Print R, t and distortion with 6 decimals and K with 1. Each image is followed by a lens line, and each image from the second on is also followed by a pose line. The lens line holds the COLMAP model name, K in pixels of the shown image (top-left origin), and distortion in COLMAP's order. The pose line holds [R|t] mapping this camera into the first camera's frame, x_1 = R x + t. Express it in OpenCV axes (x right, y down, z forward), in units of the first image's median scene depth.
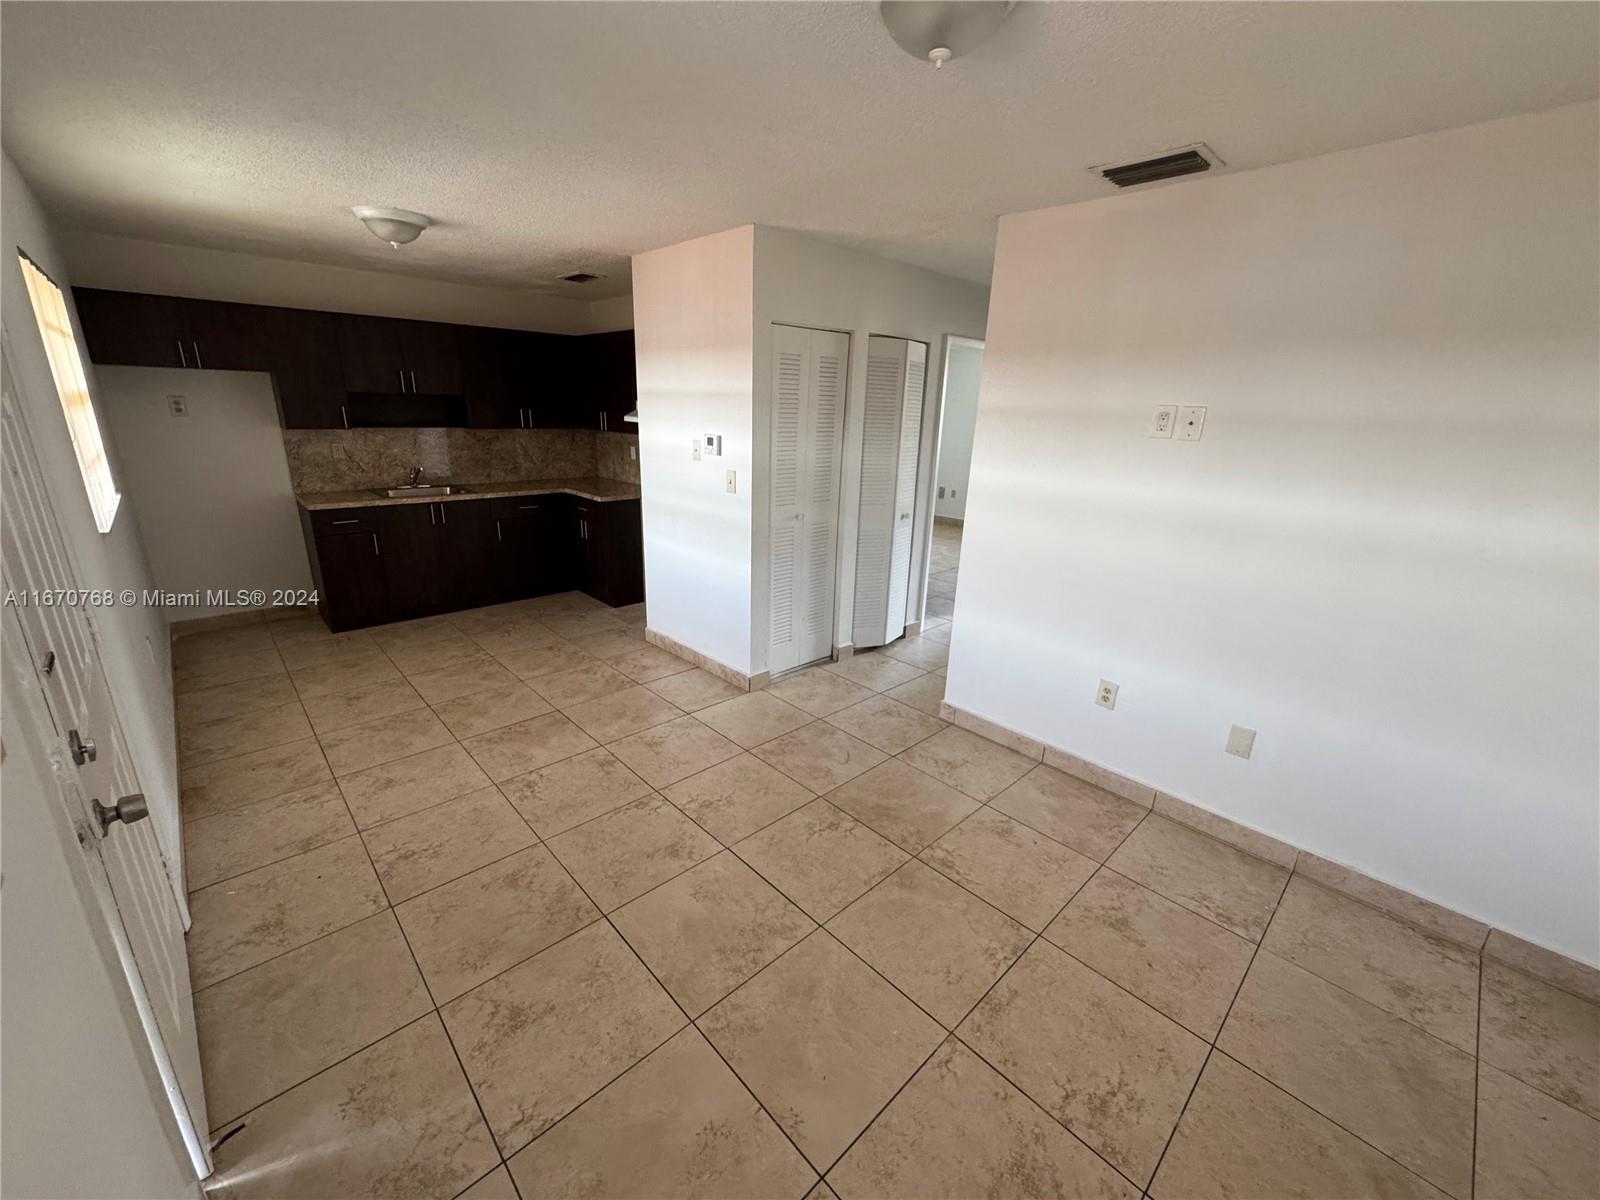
lens RADIAL K [[639.4, 0, 800.0], [0, 639.4, 600.0], [0, 0, 1]] dist [-0.002191, -0.000321]
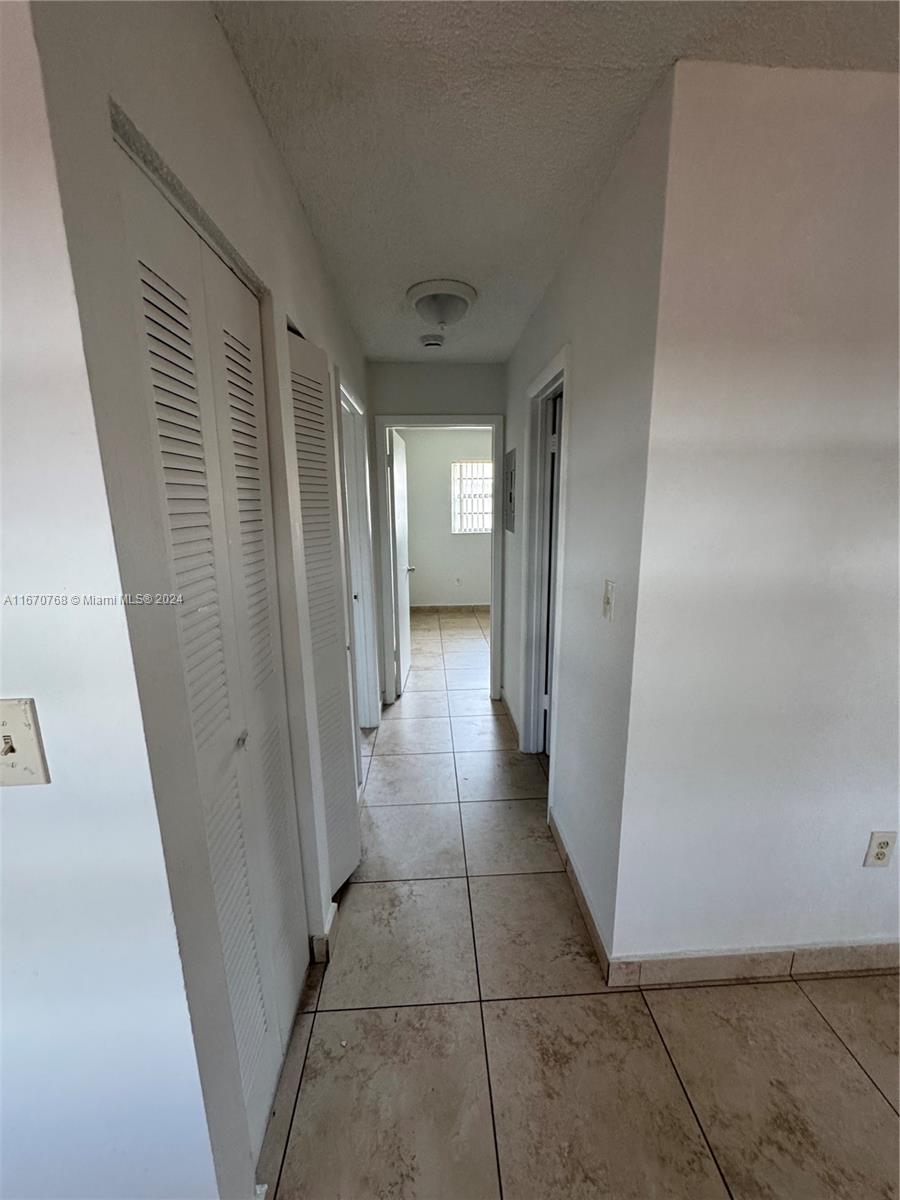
lens RADIAL K [[479.5, 0, 450.0], [0, 479.5, 600.0], [0, 0, 1]] dist [-0.002191, -0.000321]
pose [[0.652810, -0.200101, 0.730615, -0.094325], [0.263178, 0.964313, 0.028955, -0.158966], [-0.710336, 0.173380, 0.682175, 0.591458]]
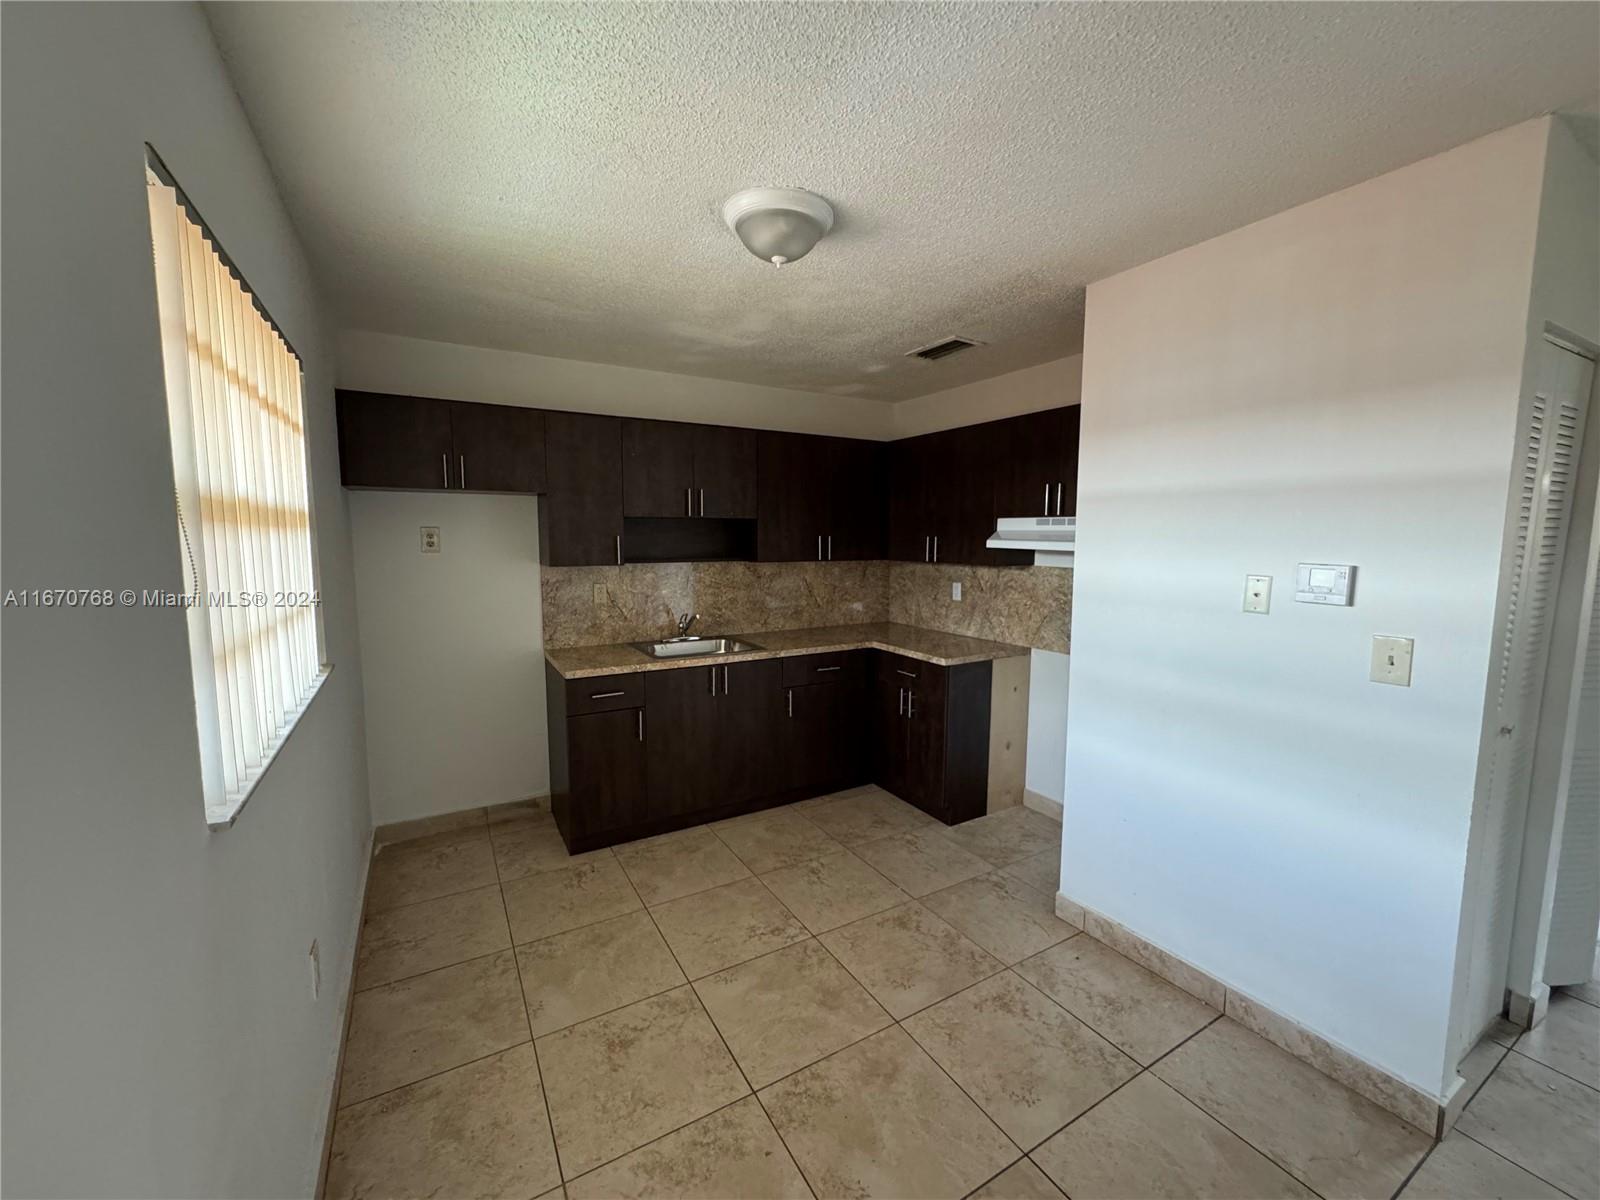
lens RADIAL K [[639.4, 0, 800.0], [0, 639.4, 600.0], [0, 0, 1]] dist [-0.002191, -0.000321]
pose [[0.972737, -0.003278, -0.231886, -0.335843], [-0.042547, 0.980405, -0.192340, -0.095574], [0.227973, 0.196963, 0.953538, 0.352152]]
